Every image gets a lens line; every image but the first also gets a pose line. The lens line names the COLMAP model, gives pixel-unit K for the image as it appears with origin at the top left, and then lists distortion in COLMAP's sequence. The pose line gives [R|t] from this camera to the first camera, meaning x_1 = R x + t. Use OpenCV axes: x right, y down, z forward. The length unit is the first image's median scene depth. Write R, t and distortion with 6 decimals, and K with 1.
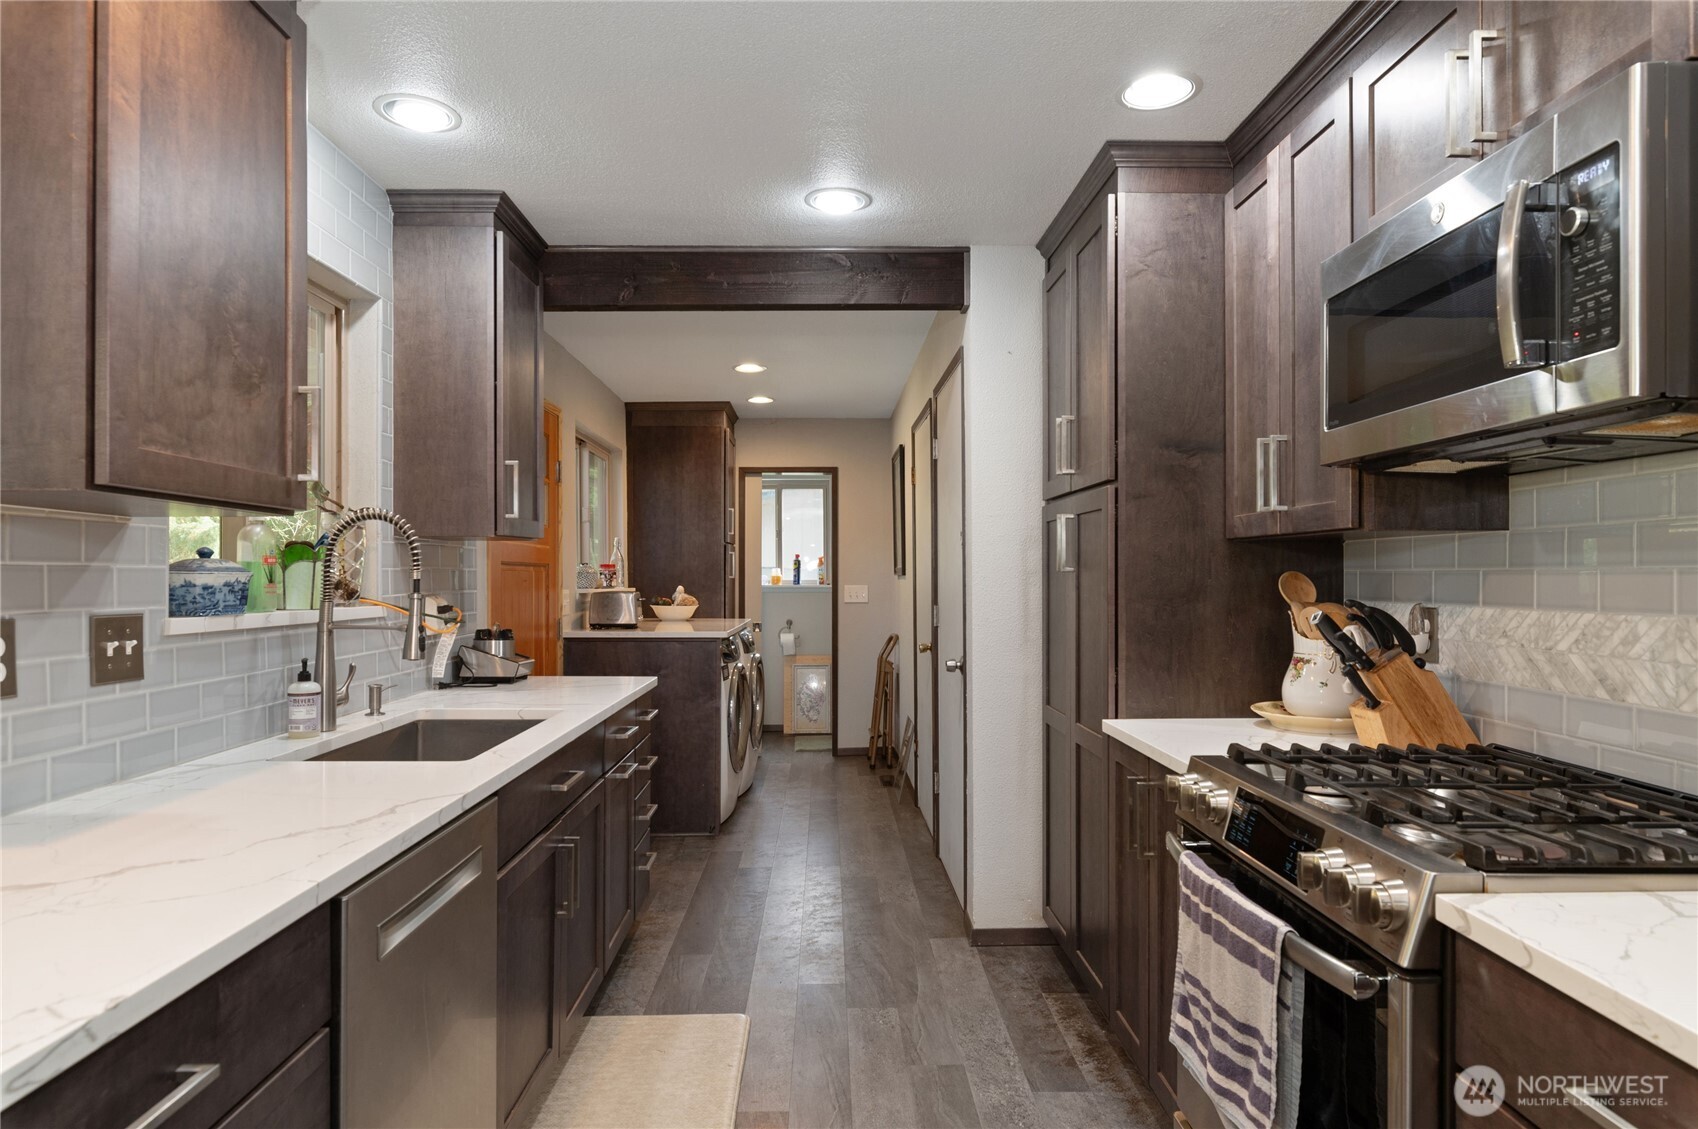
lens RADIAL K [[972.8, 0, 854.8], [0, 972.8, 570.2], [0, 0, 1]] dist [0.000277, -0.000448]
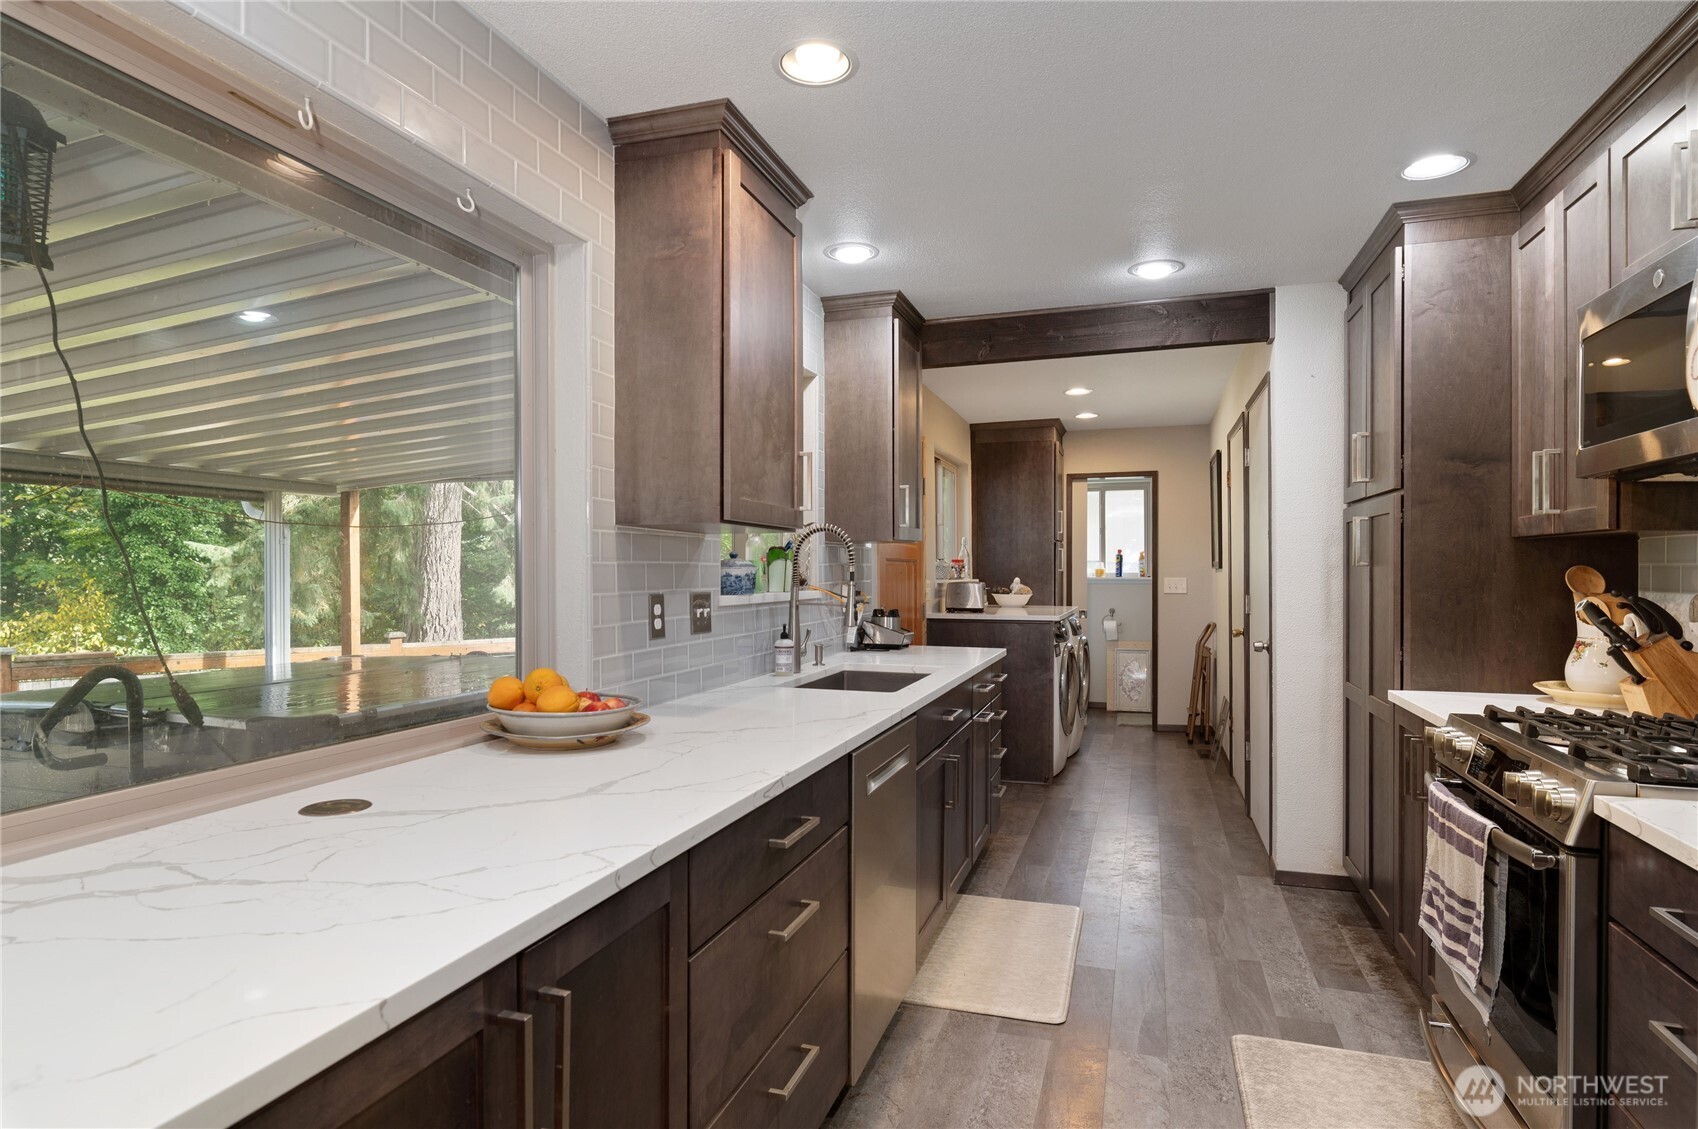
lens RADIAL K [[922.8, 0, 850.9], [0, 922.8, 571.8], [0, 0, 1]] dist [0.003594, -0.002062]
pose [[0.942435, 0.001095, -0.334388, 0.011238], [0.001980, 0.999959, 0.008854, -0.002420], [0.334383, -0.009006, 0.942394, -0.252710]]
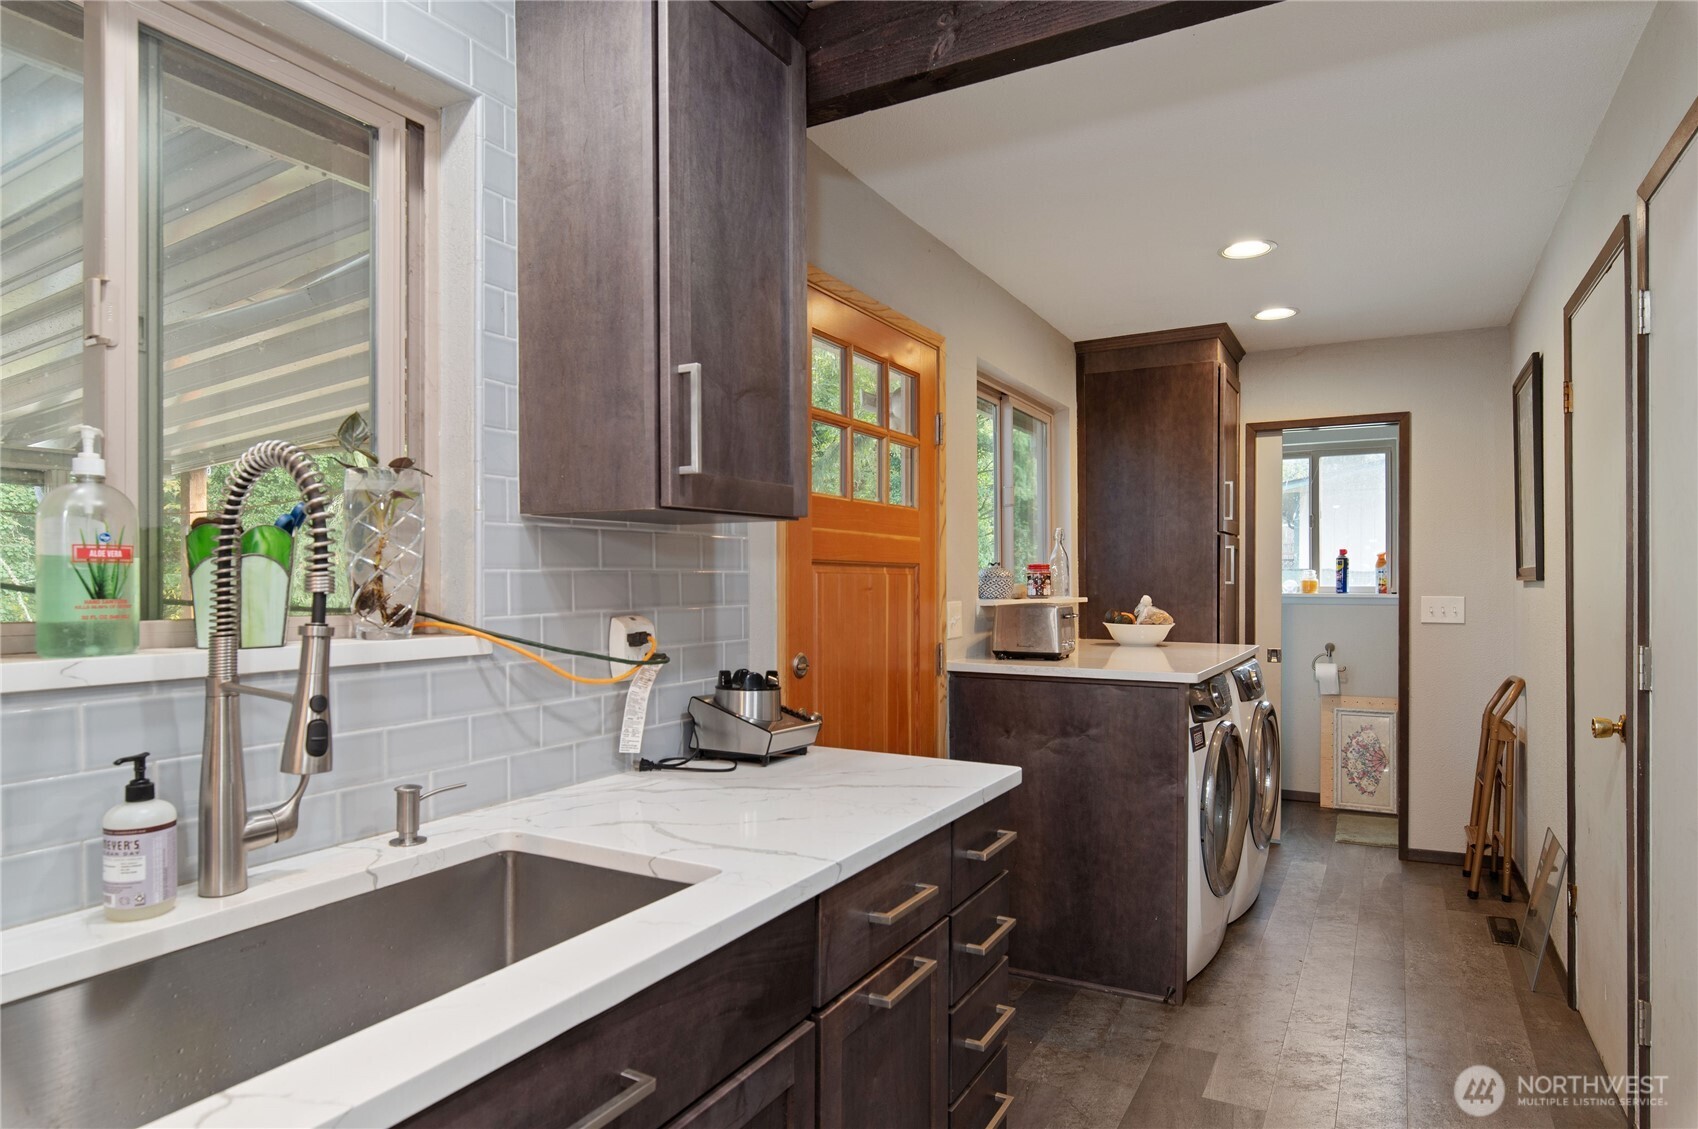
lens RADIAL K [[972.8, 0, 853.8], [0, 972.8, 585.7], [0, 0, 1]] dist [0.000277, -0.000448]
pose [[0.858266, 0.004085, -0.513189, -0.006204], [0.002402, 0.999925, 0.011976, 0.001168], [0.513200, -0.011511, 0.858192, 0.602725]]
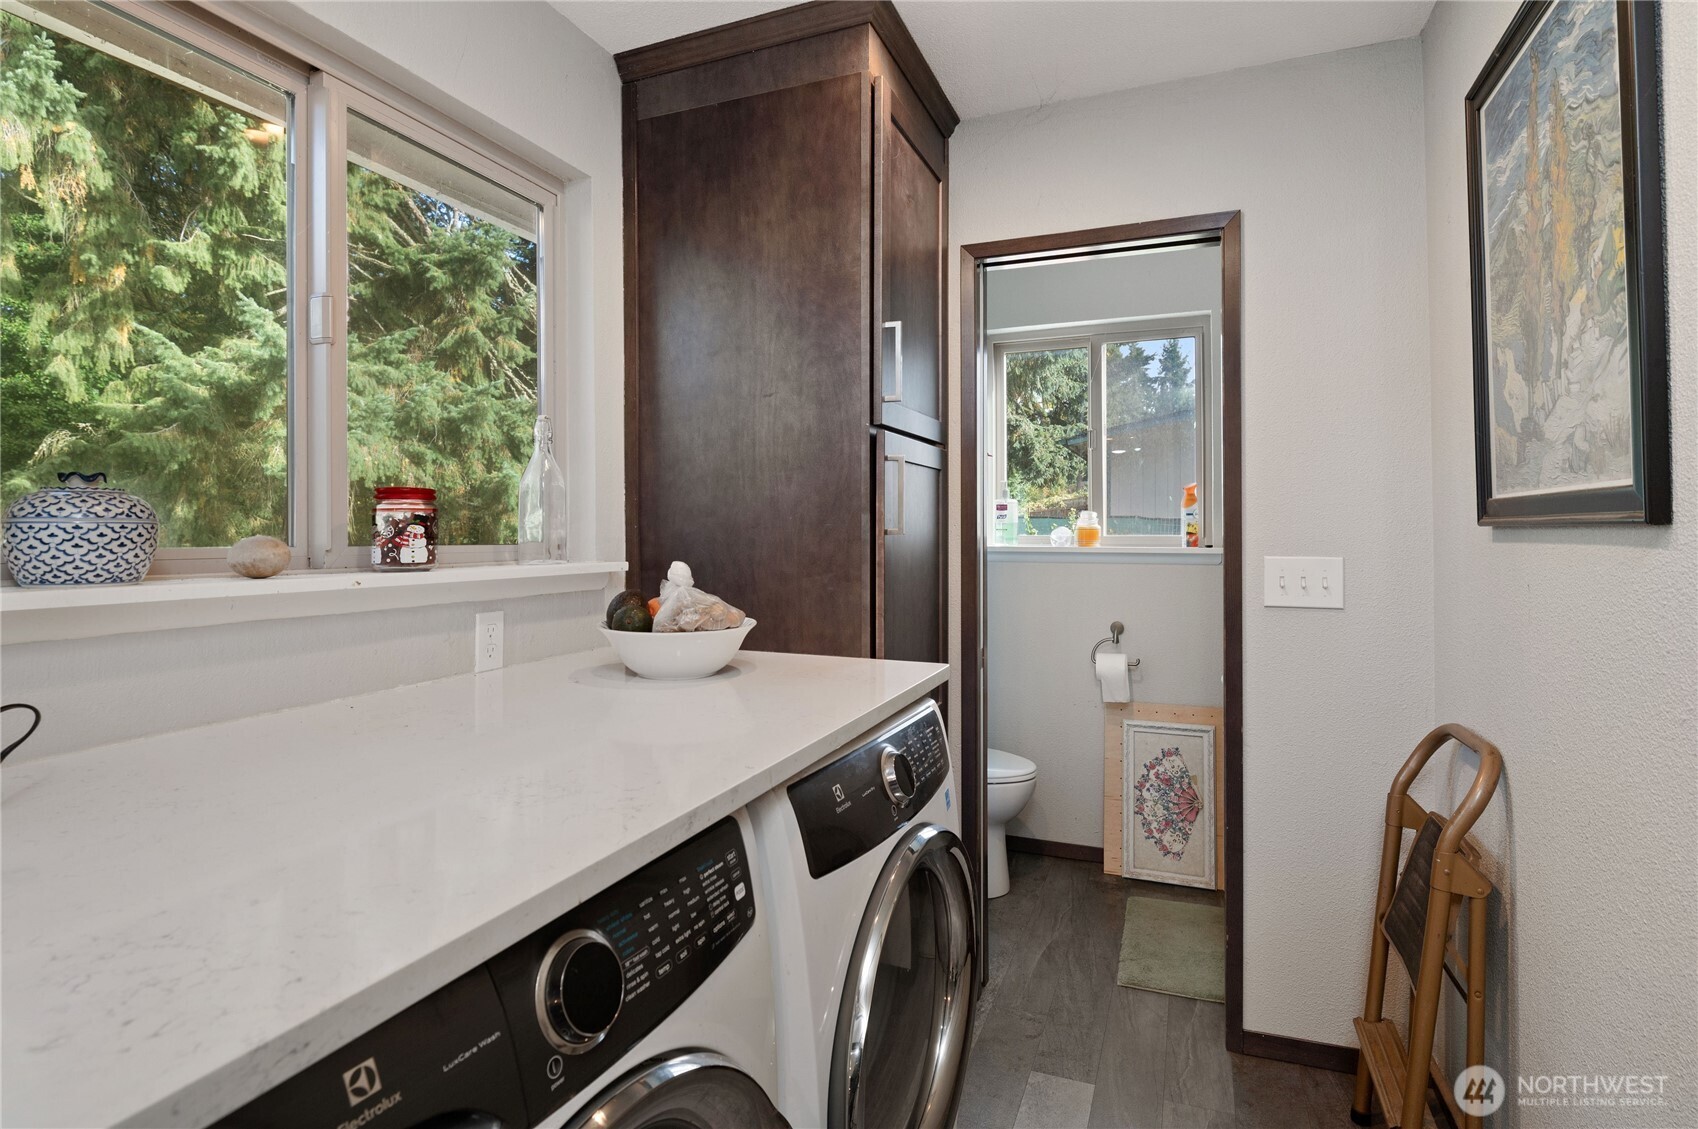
lens RADIAL K [[830.3, 0, 860.8], [0, 830.3, 523.5], [0, 0, 1]] dist [-0.000829, 0.000199]
pose [[0.914918, -0.002414, -0.403633, -0.052210], [0.003144, 0.999994, 0.001145, 0.008835], [0.403628, -0.002317, 0.914920, 1.583801]]
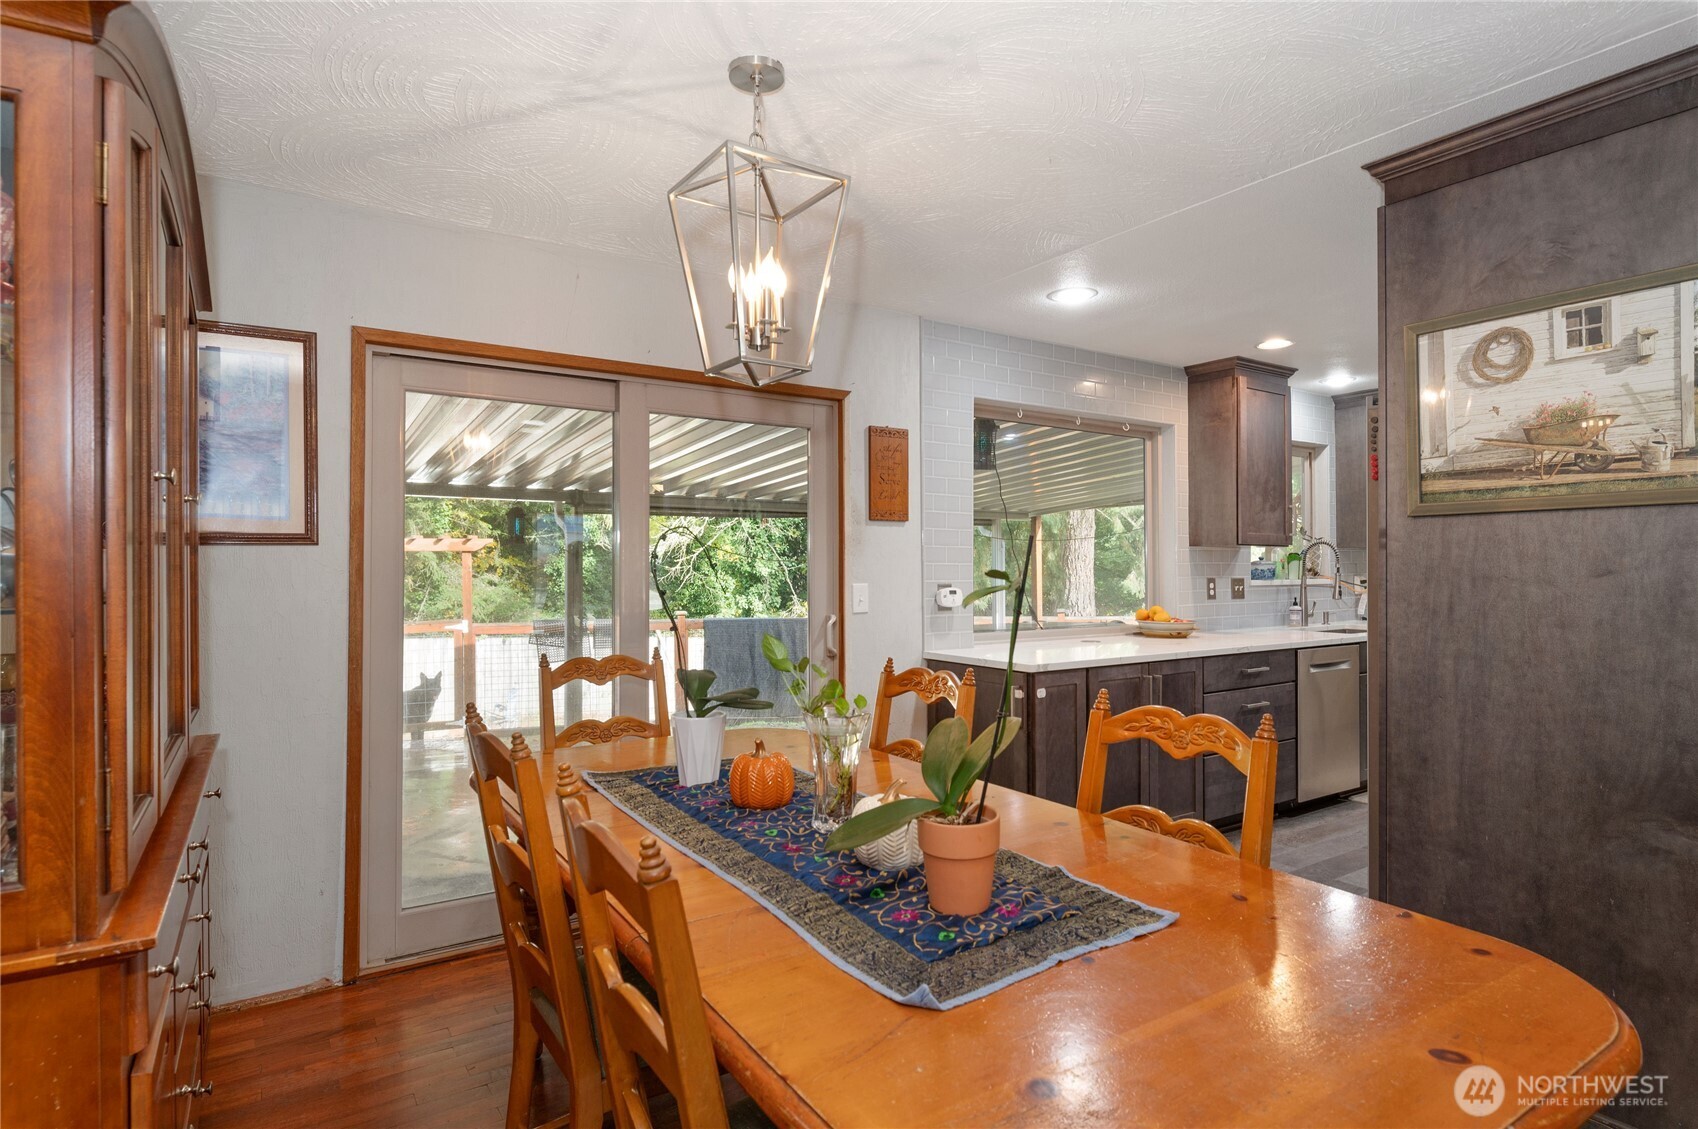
lens RADIAL K [[922.8, 0, 839.0], [0, 922.8, 558.6], [0, 0, 1]] dist [0.003594, -0.002062]
pose [[0.537692, -0.008278, -0.843101, 0.701474], [0.007311, 0.999960, -0.005155, -0.008657], [0.843110, -0.003393, 0.537731, -1.107516]]
